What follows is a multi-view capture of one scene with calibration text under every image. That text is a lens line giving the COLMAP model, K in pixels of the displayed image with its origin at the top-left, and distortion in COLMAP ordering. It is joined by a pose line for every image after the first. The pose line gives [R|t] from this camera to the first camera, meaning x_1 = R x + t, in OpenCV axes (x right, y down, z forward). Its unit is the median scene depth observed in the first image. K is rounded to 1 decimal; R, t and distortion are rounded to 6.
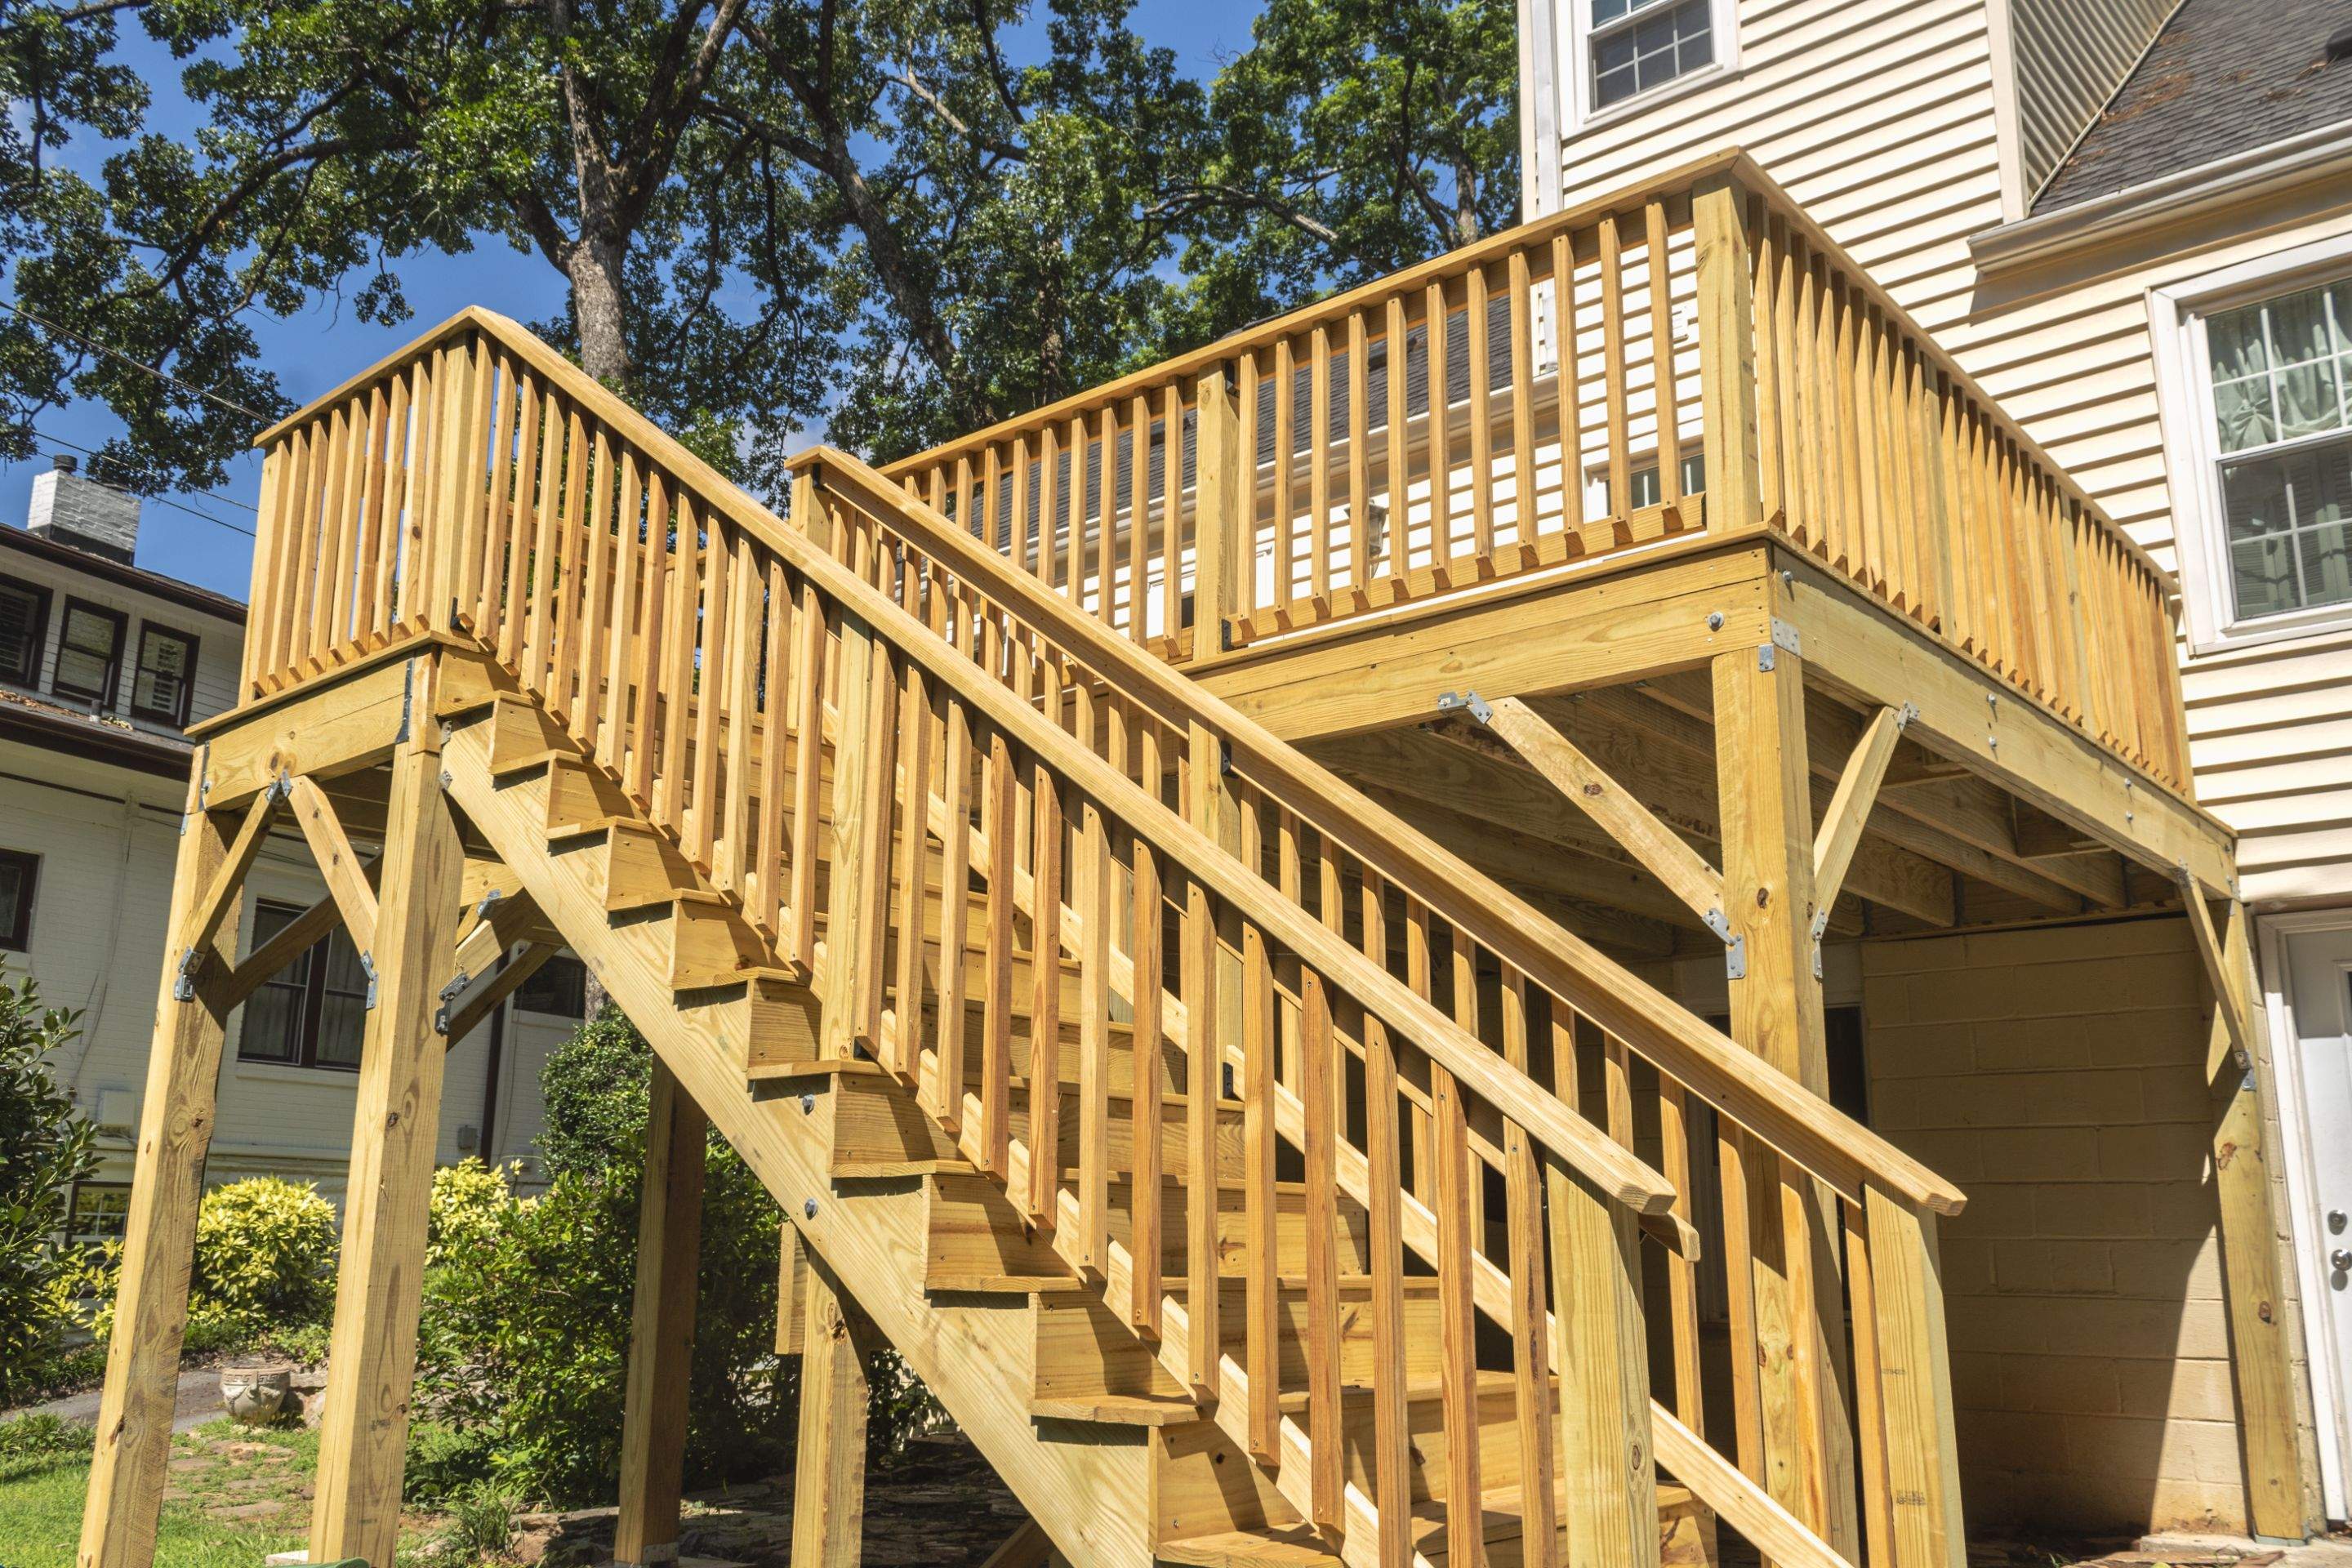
lens RADIAL K [[1943.7, 0, 1141.0], [0, 1943.7, 800.6], [0, 0, 1]] dist [0.014385, -0.001531]
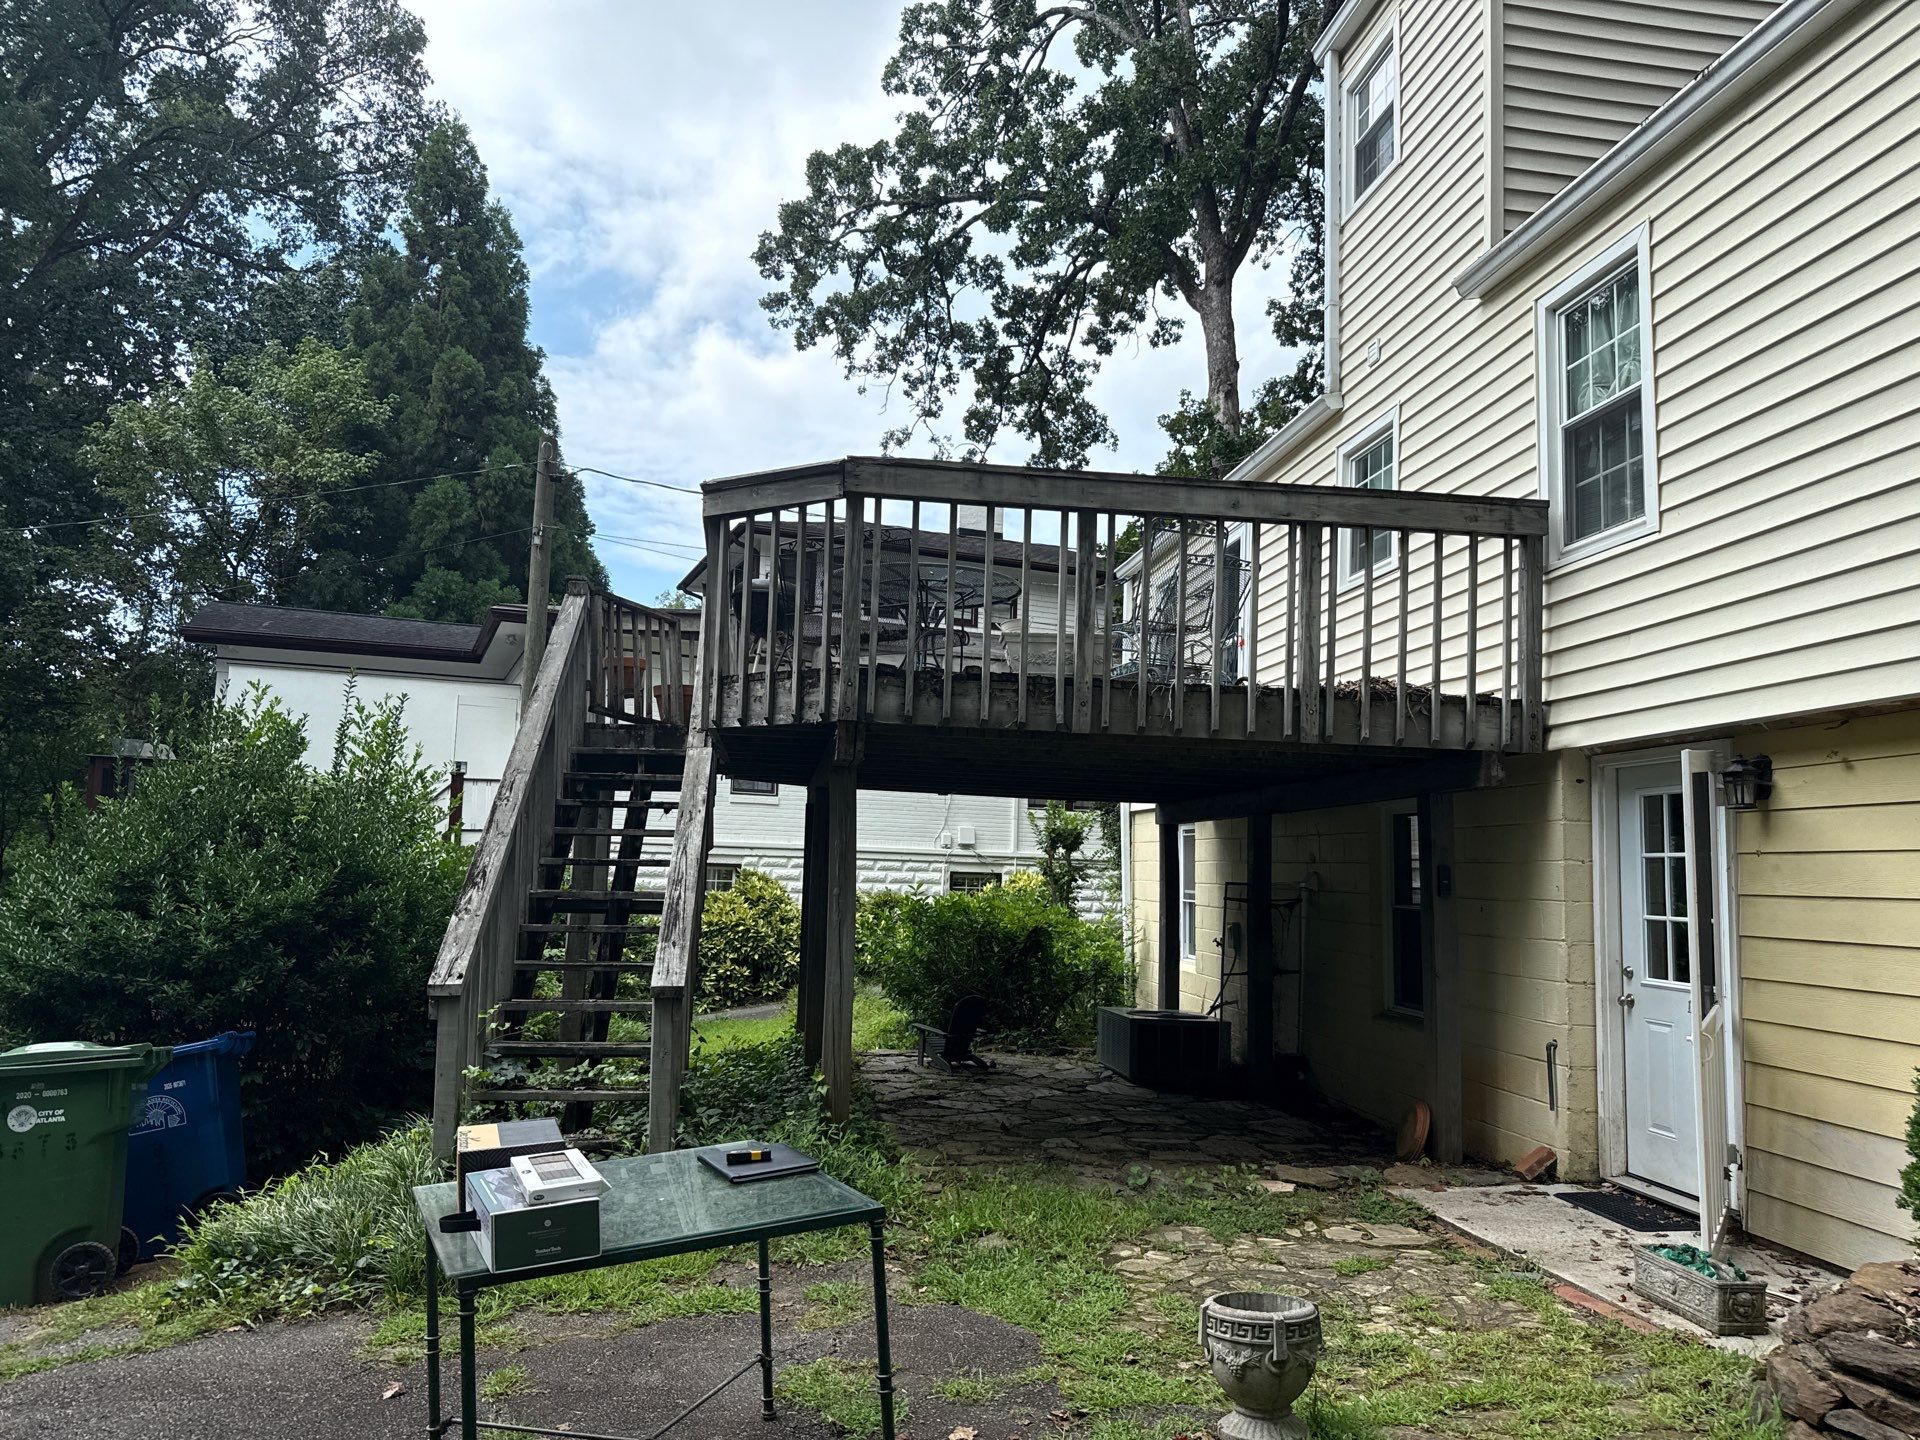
lens RADIAL K [[1336.2, 0, 973.9], [0, 1336.2, 733.9], [0, 0, 1]] dist [0.007007, -0.002081]
pose [[0.764021, -0.059042, -0.642484, 0.248445], [0.132568, 0.988923, 0.066768, -0.023452], [0.631425, -0.136185, 0.763385, -0.003795]]
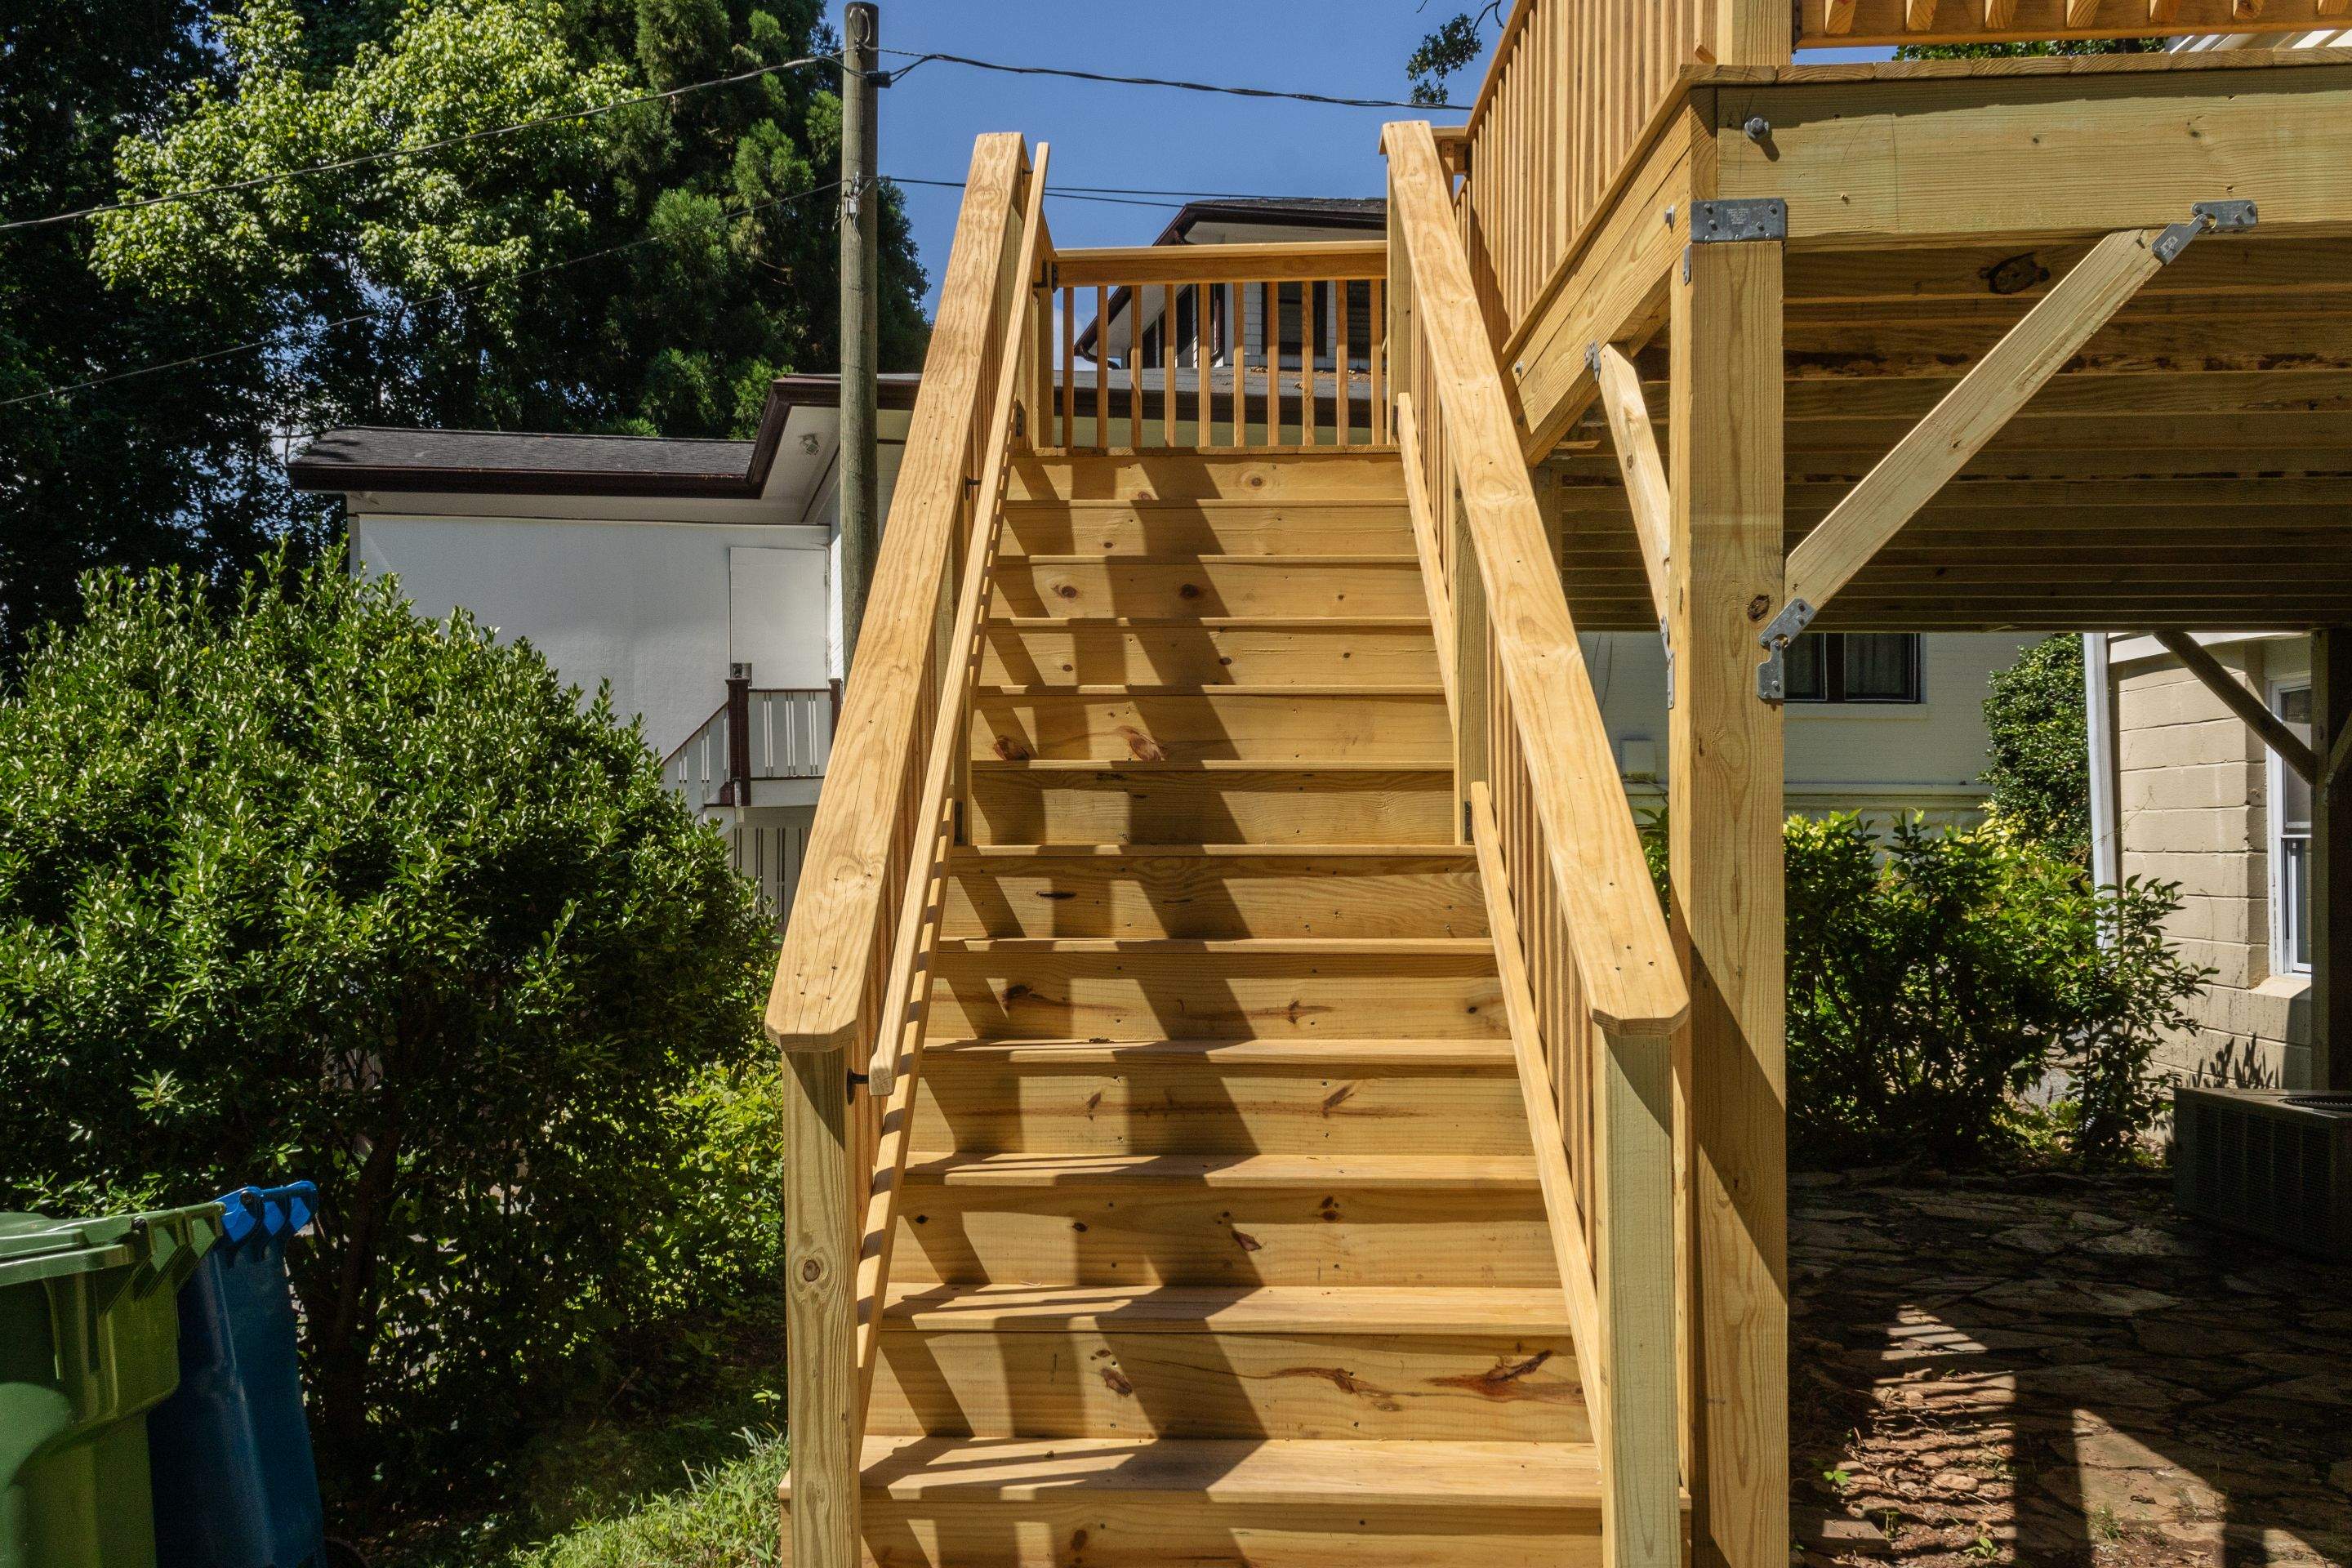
lens RADIAL K [[2083.3, 0, 1048.4], [0, 2083.3, 841.3], [0, 0, 1]] dist [0.079640, -0.220812]
pose [[0.606371, -0.013722, -0.795064, 0.133807], [0.188529, 0.973824, 0.126978, -0.001549], [0.772510, -0.226889, 0.593085, 0.050808]]
